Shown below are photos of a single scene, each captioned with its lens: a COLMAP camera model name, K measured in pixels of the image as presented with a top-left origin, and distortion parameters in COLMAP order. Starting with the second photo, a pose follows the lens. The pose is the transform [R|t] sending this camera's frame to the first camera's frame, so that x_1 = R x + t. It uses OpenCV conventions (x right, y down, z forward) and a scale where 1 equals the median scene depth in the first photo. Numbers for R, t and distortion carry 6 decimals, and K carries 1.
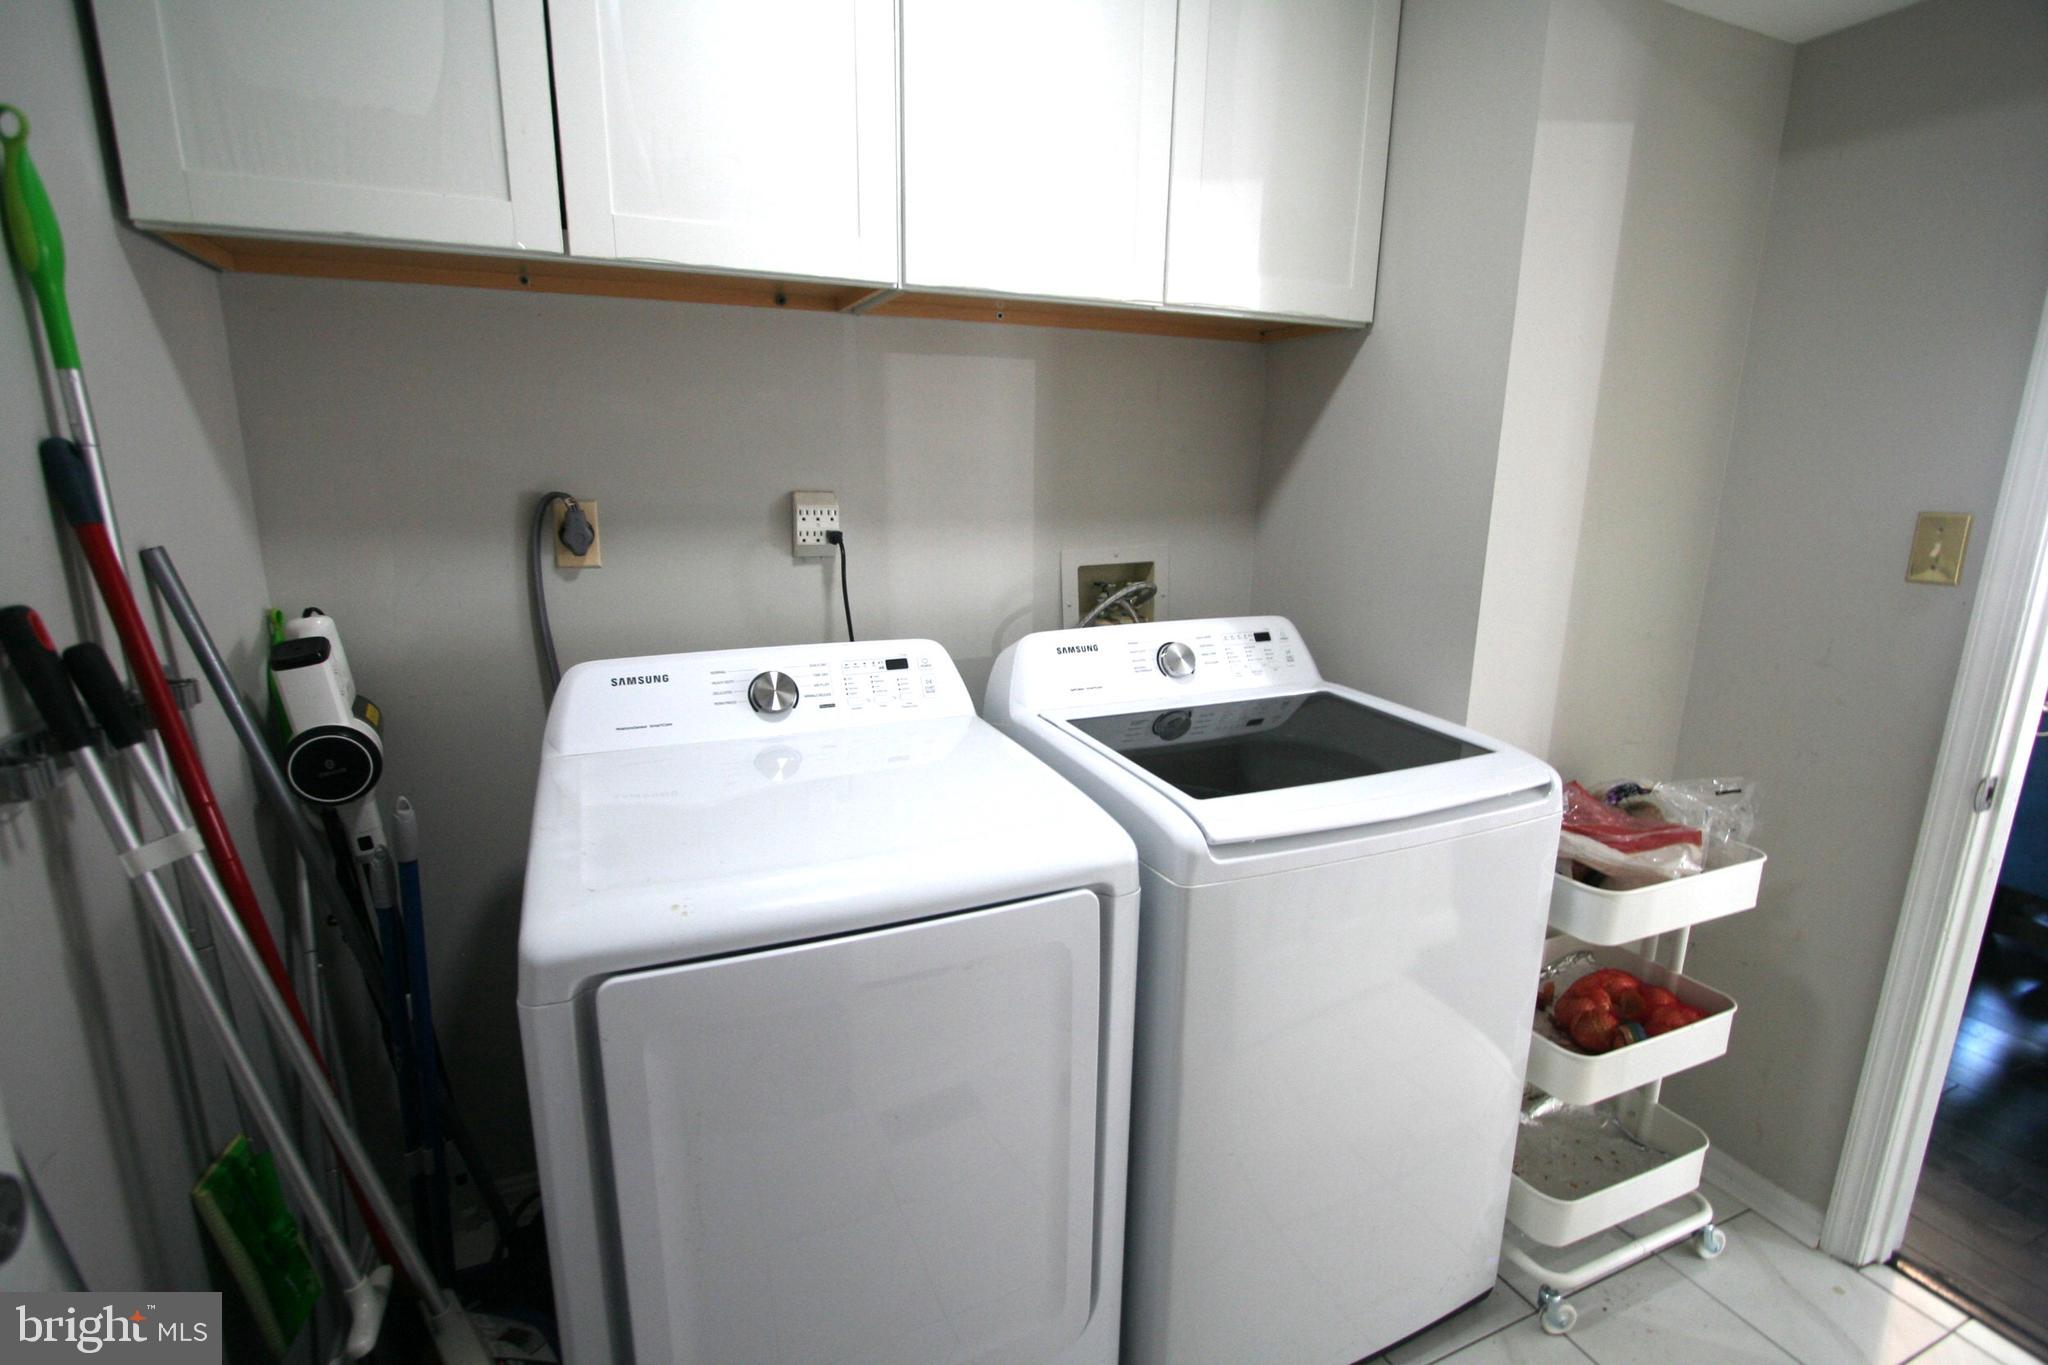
lens RADIAL K [[953.1, 0, 1014.4], [0, 953.1, 687.1], [0, 0, 1]] dist [-0.016728, 0.002272]
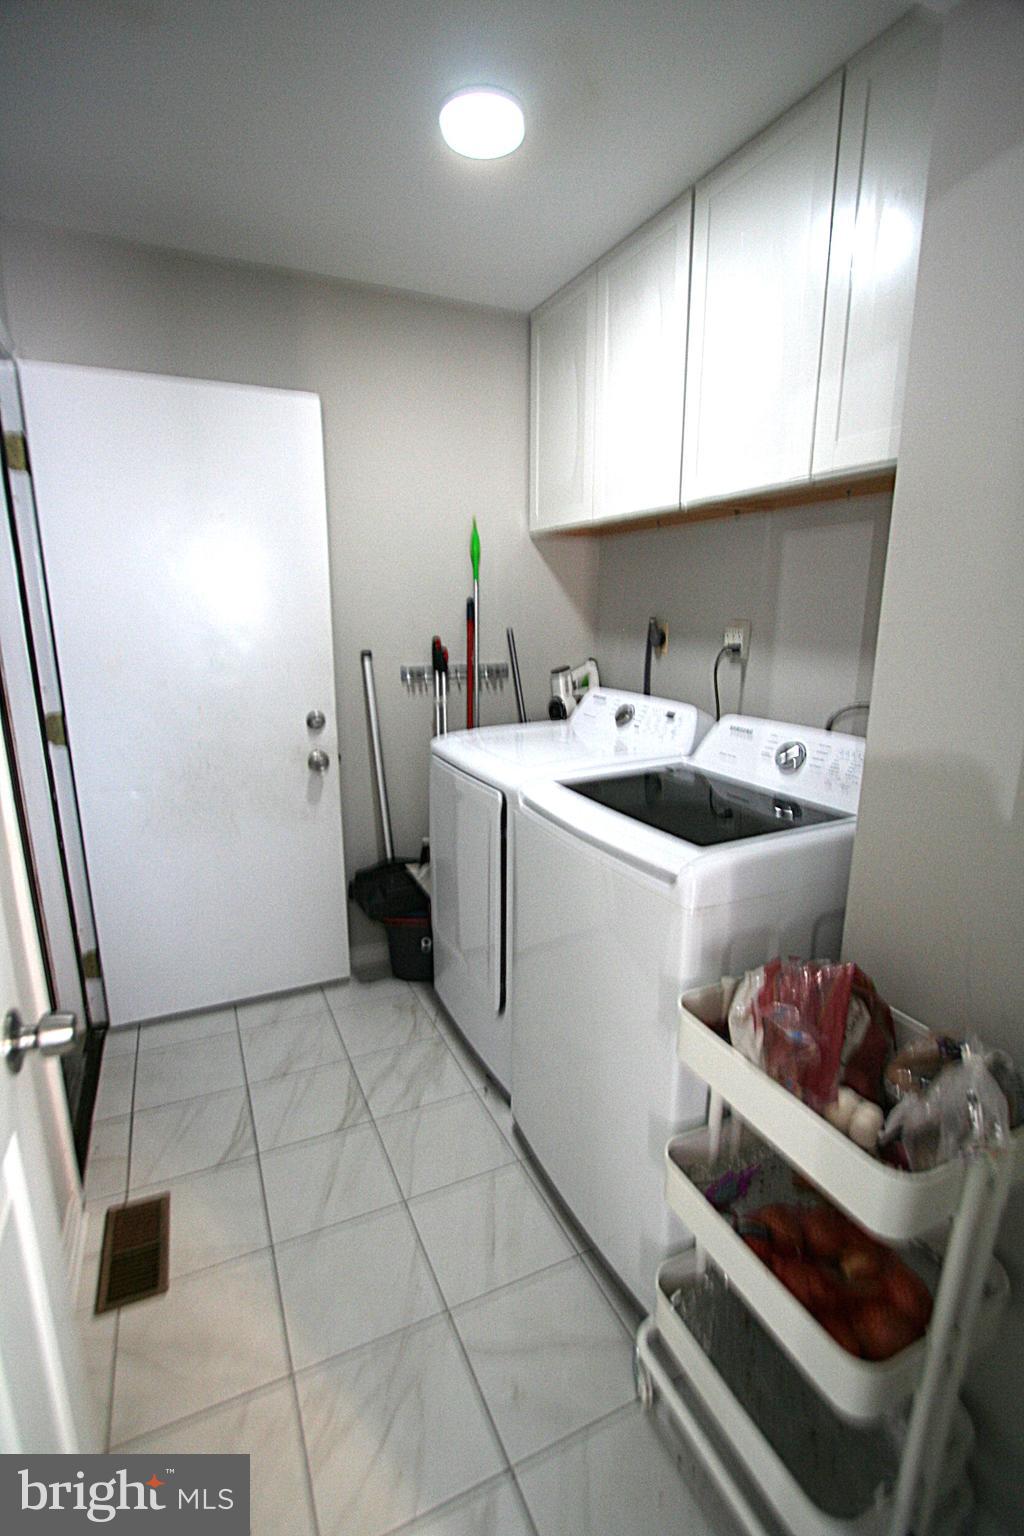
lens RADIAL K [[711.6, 0, 512.0], [0, 711.6, 768.0], [0, 0, 1]] dist [-0.000086, -0.000005]
pose [[0.022171, 0.205826, -0.978337, 1.158496], [-0.242526, 0.950455, 0.194464, -0.114001], [0.969891, 0.232961, 0.070991, 0.626281]]
